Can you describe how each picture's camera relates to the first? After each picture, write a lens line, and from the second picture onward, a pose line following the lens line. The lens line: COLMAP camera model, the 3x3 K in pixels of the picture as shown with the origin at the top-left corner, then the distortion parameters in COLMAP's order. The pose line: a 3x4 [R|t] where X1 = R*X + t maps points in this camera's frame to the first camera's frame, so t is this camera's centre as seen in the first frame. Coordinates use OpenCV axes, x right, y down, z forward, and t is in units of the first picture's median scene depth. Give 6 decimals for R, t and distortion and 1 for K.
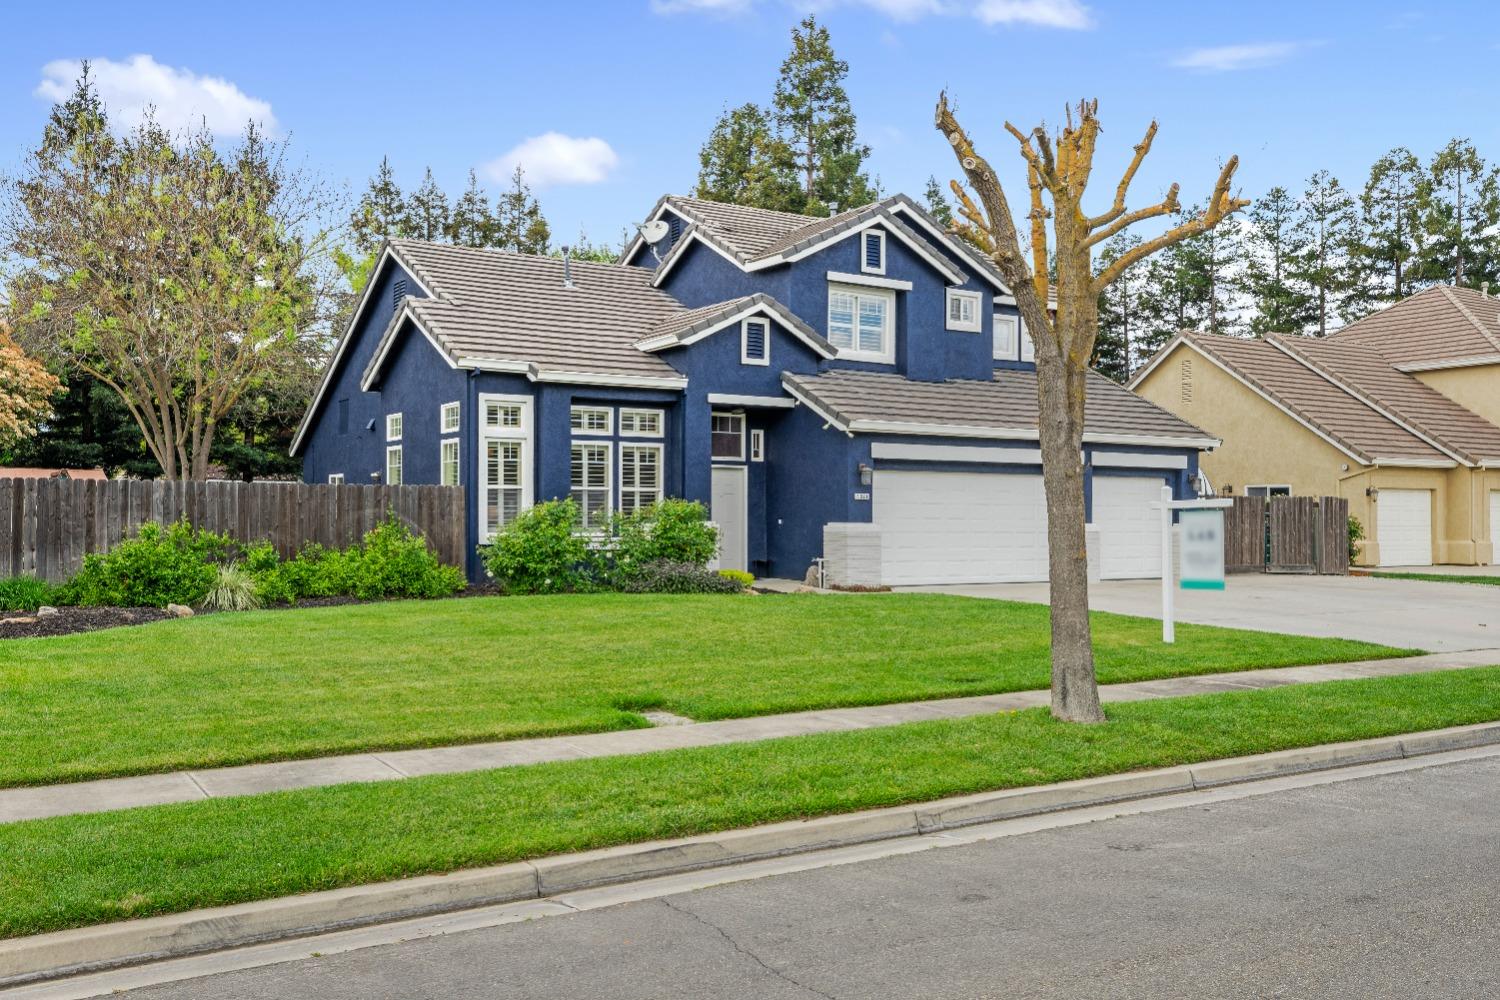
lens RADIAL K [[1355.1, 0, 752.0], [0, 1355.1, 499.4], [0, 0, 1]] dist [0.033847, 0.000045]
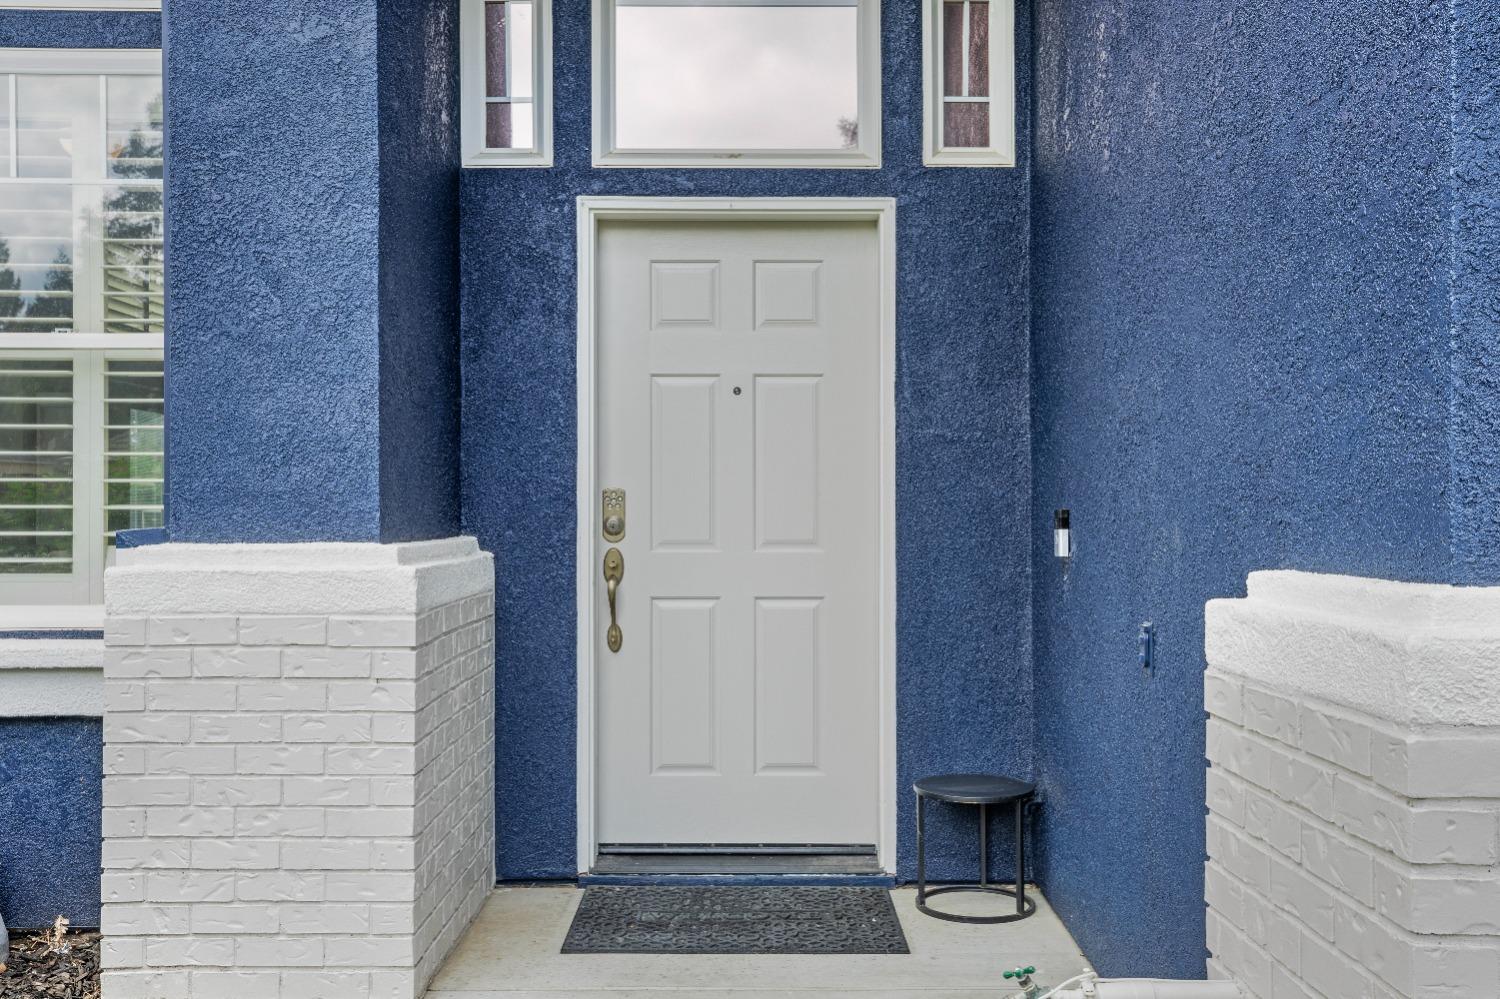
lens RADIAL K [[1503.5, 0, 750.5], [0, 1503.5, 501.7], [0, 0, 1]] dist [0.000758, 0.000000]
pose [[0.830792, -0.012066, -0.556452, 0.084384], [0.010595, 0.999927, -0.005863, 0.012853], [0.556482, -0.001025, 0.830859, 0.866133]]
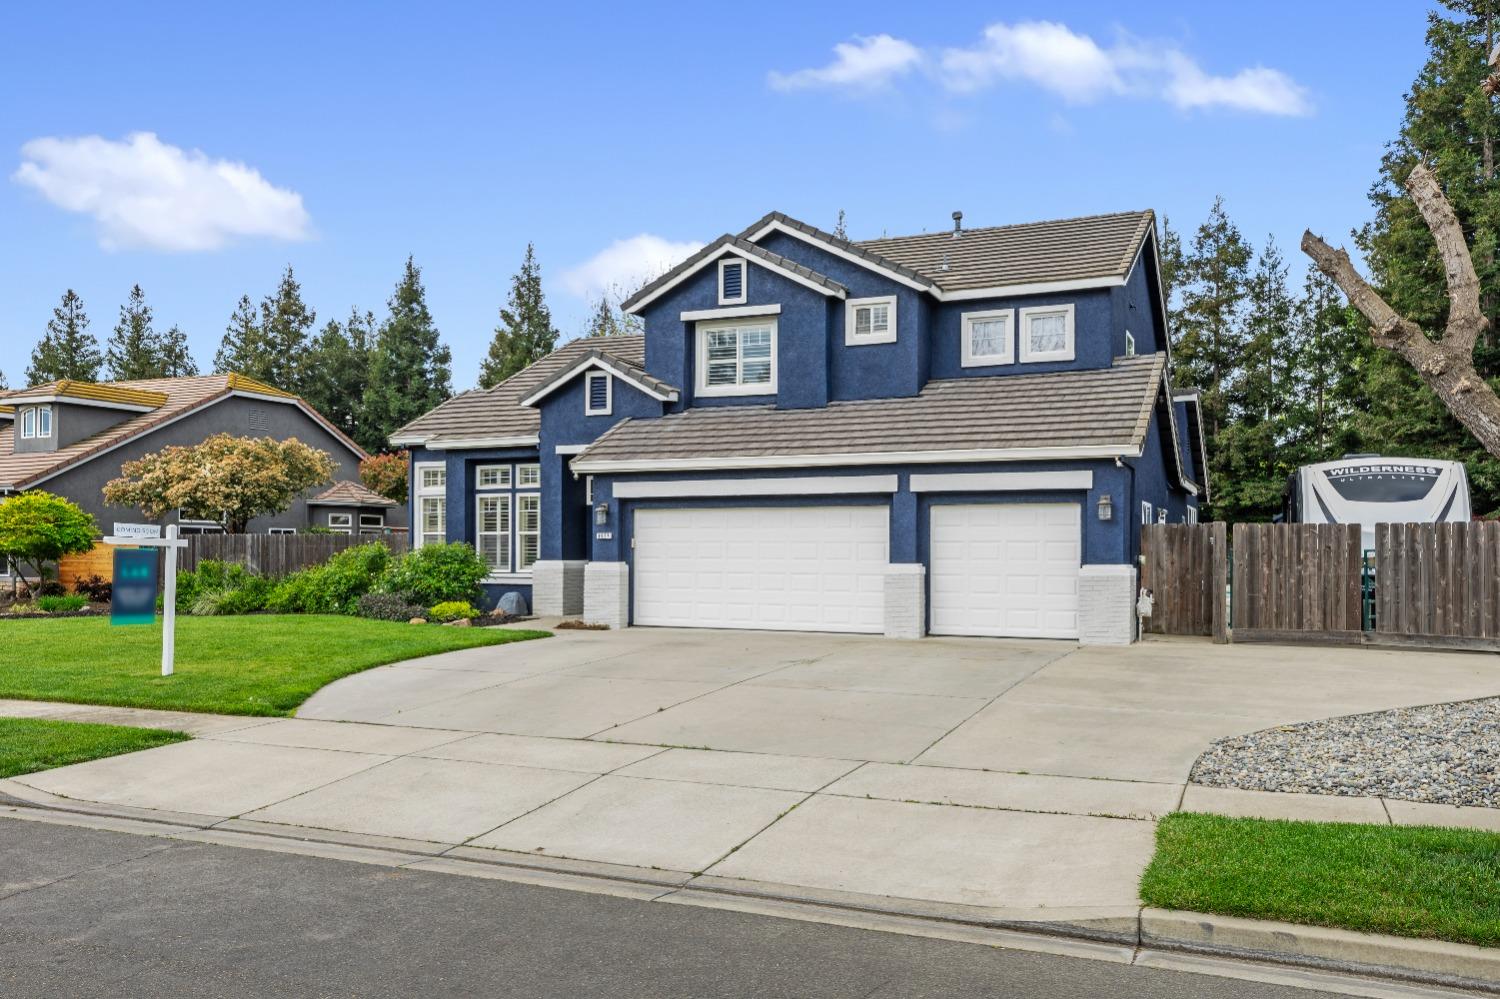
lens RADIAL K [[1214.9, 0, 735.9], [0, 1214.9, 537.2], [0, 0, 1]] dist [0.008275, 0.007841]
pose [[0.539517, -0.016114, -0.841820, 0.861387], [0.011251, 0.999866, -0.011929, 0.010190], [0.841899, -0.003035, 0.539626, 0.563862]]
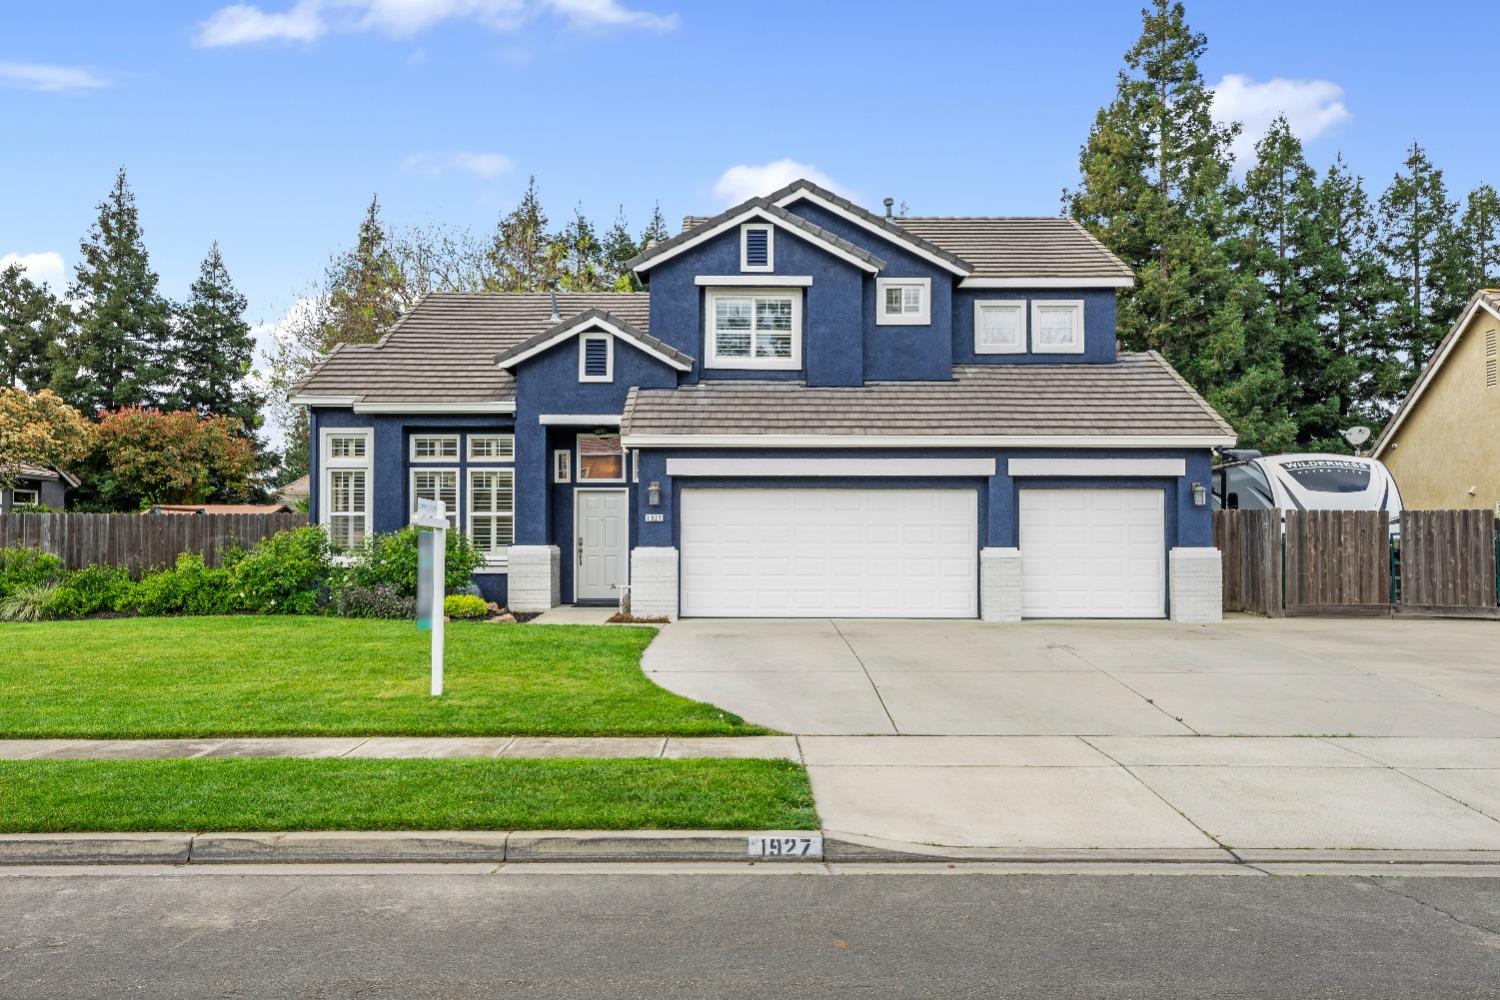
lens RADIAL K [[1246.4, 0, 746.0], [0, 1246.4, 499.8], [0, 0, 1]] dist [0.016666, 0.002108]
pose [[0.836586, -0.022314, -0.547381, 0.566159], [0.010899, 0.999650, -0.024093, 0.006214], [0.547727, 0.014190, 0.836537, 0.316237]]
